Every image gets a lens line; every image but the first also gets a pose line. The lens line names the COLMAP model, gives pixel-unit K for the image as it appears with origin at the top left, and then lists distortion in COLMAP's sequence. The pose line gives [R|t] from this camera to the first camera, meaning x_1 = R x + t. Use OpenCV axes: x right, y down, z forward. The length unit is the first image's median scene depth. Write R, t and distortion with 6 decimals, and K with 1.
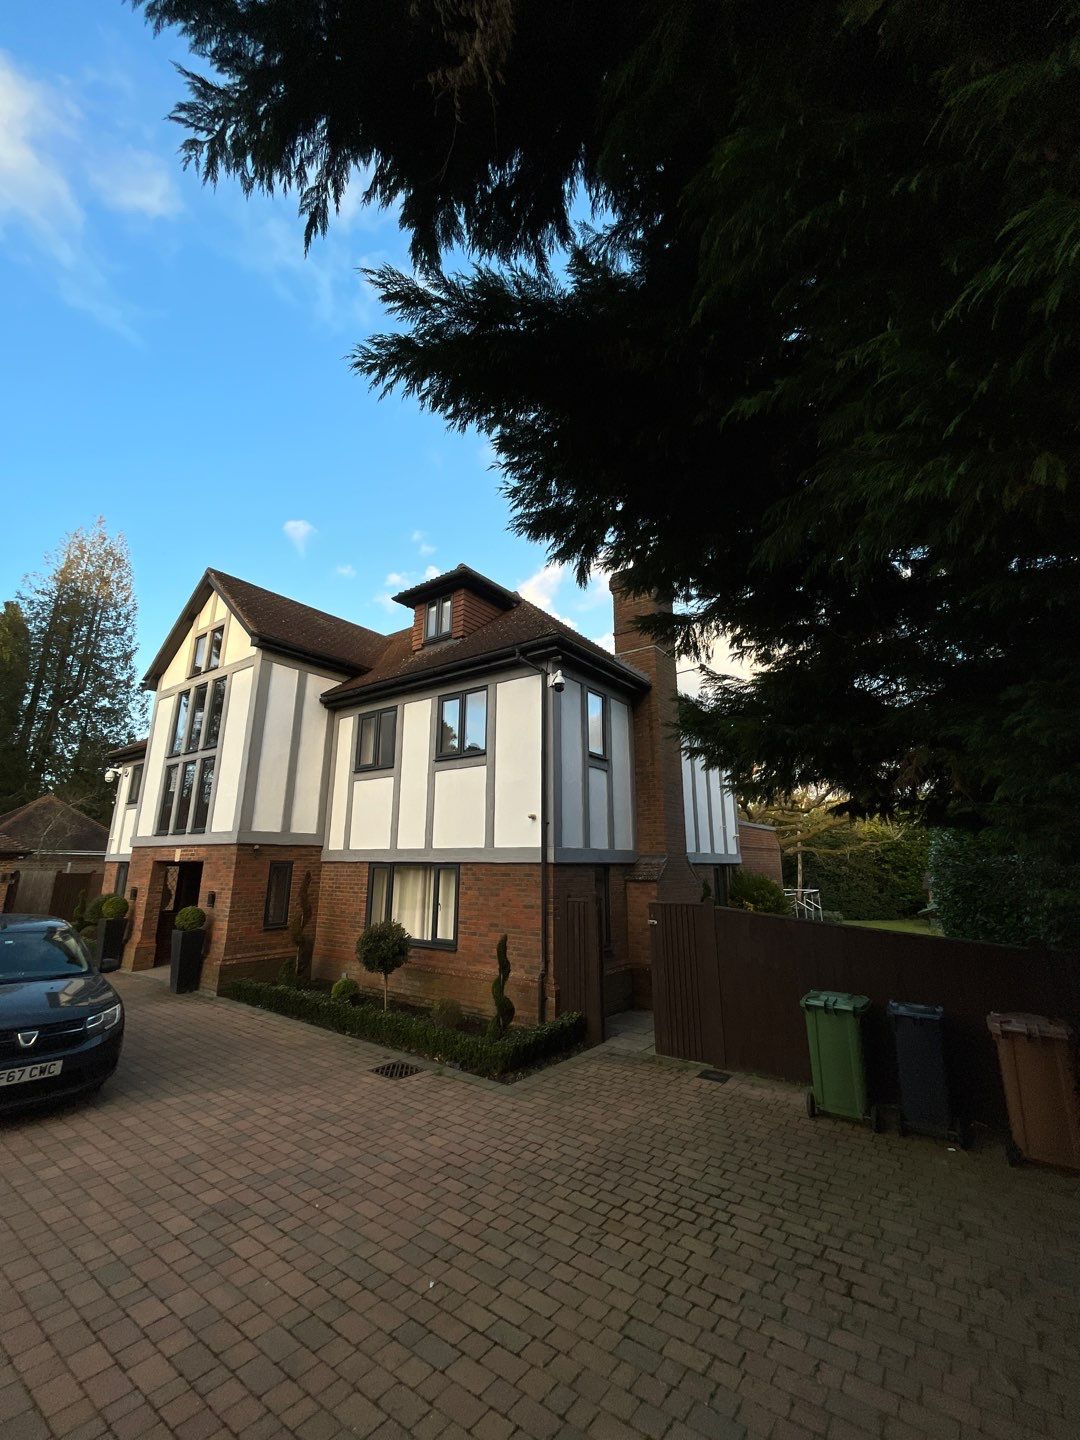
lens RADIAL K [[585.6, 0, 540.0], [0, 585.6, 720.0], [0, 0, 1]] dist [-0.002355, -0.000361]
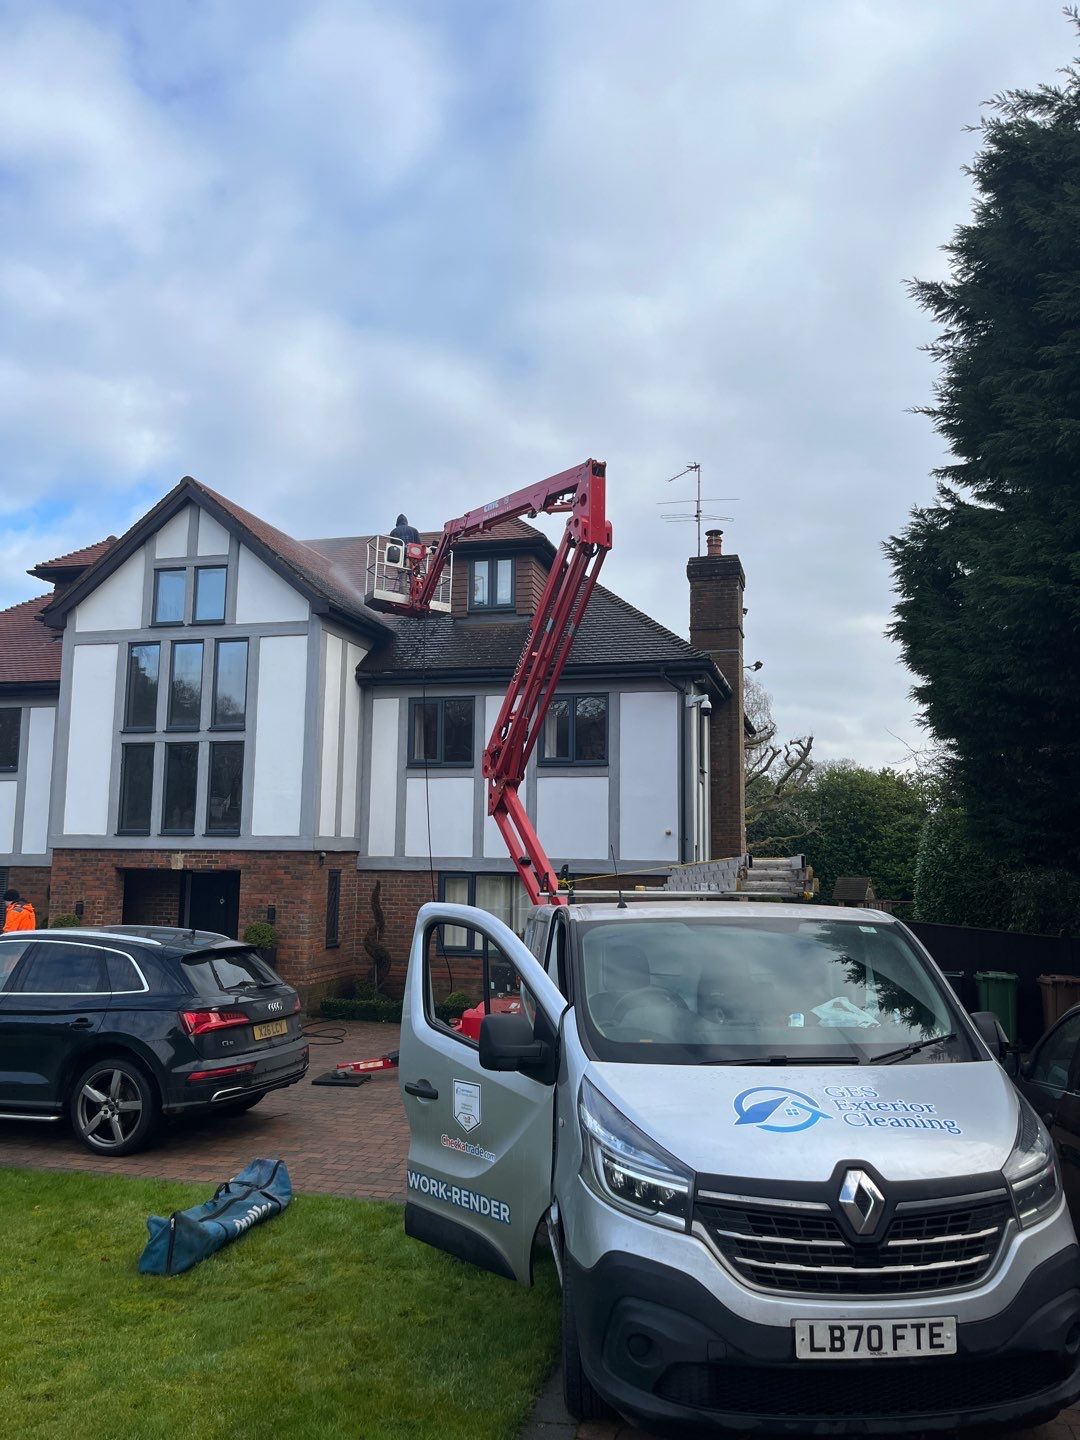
lens RADIAL K [[1093.3, 0, 554.7], [0, 1093.3, 736.8], [0, 0, 1]] dist [0.076327, -0.124950]
pose [[0.928952, 0.049753, 0.366843, -0.820779], [-0.097328, 0.988891, 0.112345, -0.180265], [-0.357178, -0.140067, 0.923474, -0.628874]]
